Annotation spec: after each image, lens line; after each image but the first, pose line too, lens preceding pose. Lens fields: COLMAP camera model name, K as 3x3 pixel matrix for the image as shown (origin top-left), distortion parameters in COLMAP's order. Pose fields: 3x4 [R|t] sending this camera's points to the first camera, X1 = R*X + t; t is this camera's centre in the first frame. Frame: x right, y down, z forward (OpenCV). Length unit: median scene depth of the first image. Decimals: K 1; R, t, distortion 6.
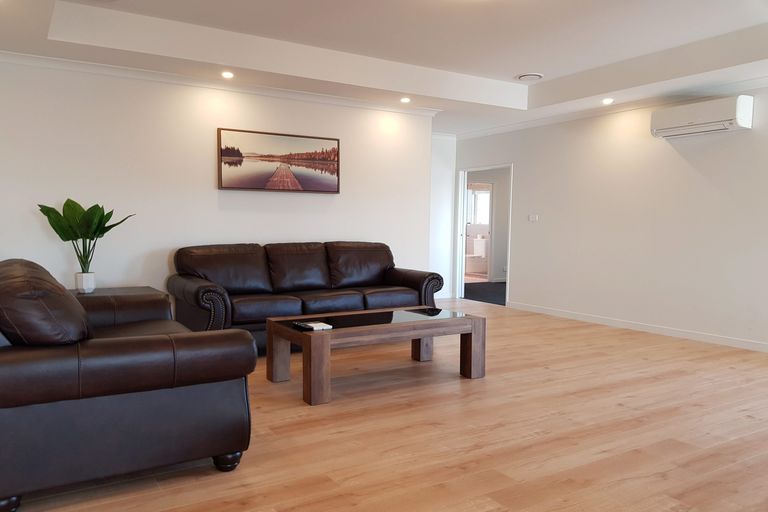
lens RADIAL K [[601.8, 0, 380.0], [0, 601.8, 255.0], [0, 0, 1]] dist [0.001468, -0.006496]
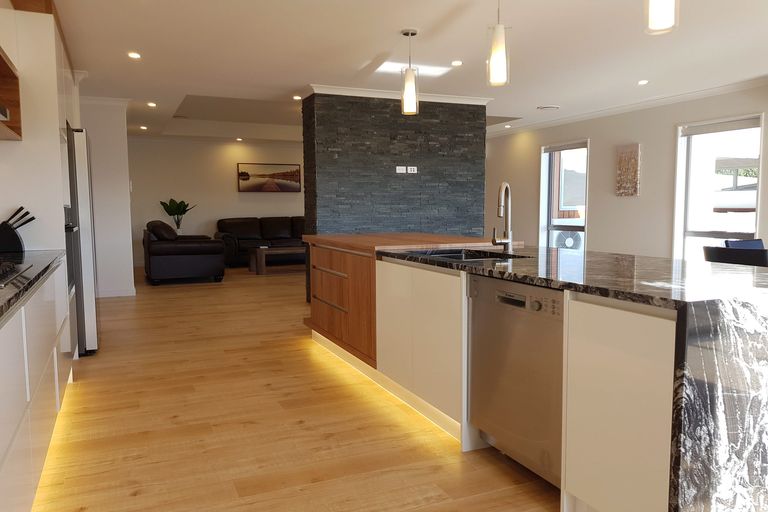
lens RADIAL K [[601.8, 0, 387.4], [0, 601.8, 257.5], [0, 0, 1]] dist [0.001468, -0.006496]
pose [[0.991005, -0.005680, -0.133701, 0.528609], [0.009401, 0.999585, 0.027219, 0.068082], [0.133491, -0.028231, 0.990648, -1.024296]]
